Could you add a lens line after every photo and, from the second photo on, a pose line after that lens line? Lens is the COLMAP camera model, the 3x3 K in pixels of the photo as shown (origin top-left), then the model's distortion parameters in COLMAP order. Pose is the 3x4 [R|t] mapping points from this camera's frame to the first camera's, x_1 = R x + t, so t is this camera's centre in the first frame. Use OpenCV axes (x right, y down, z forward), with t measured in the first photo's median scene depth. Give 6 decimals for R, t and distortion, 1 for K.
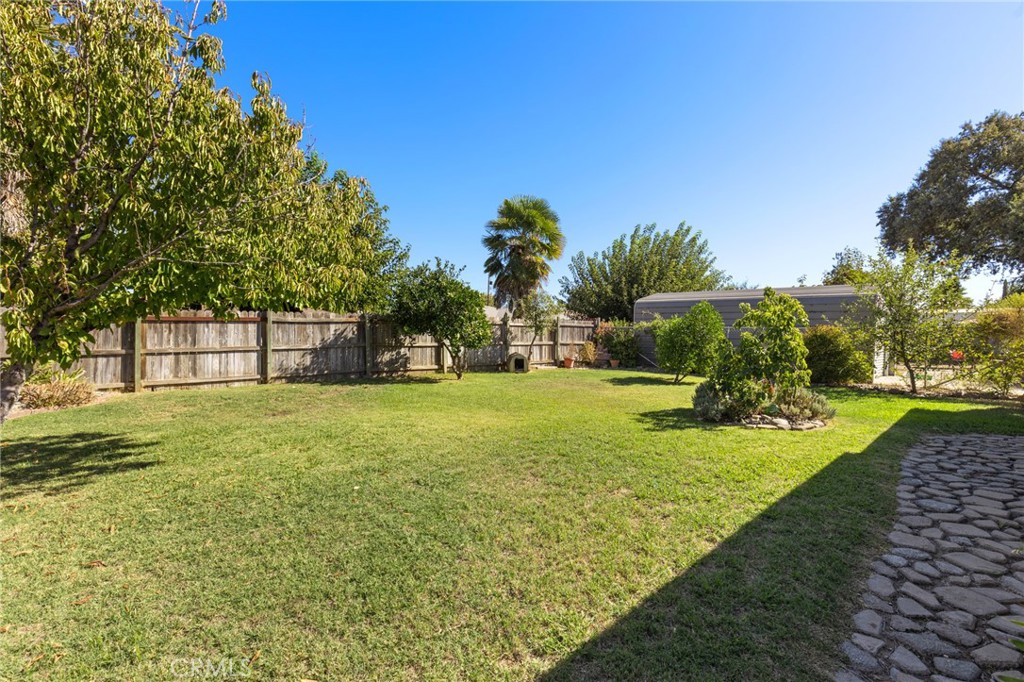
lens RADIAL K [[456.8, 0, 512.6], [0, 456.8, 337.1], [0, 0, 1]] dist [-0.000867, -0.000109]
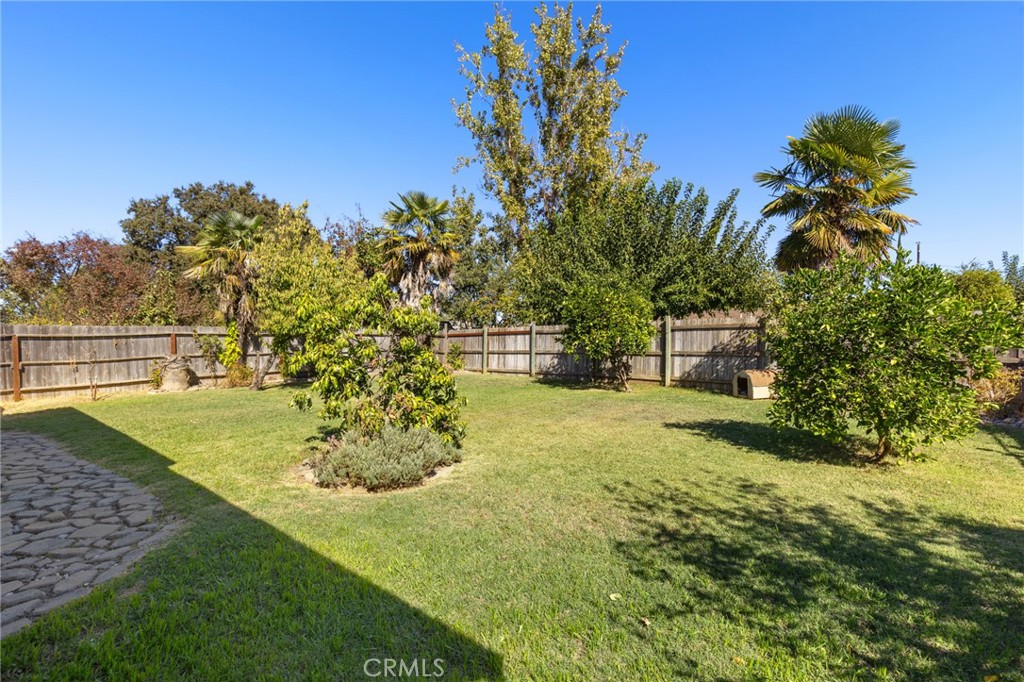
lens RADIAL K [[456.8, 0, 511.5], [0, 456.8, 339.1], [0, 0, 1]] dist [-0.000867, -0.000109]
pose [[0.168754, -0.000555, -0.985658, 0.726356], [-0.005668, 0.999983, -0.001534, -0.009805], [0.985642, 0.005845, 0.168748, 0.606320]]
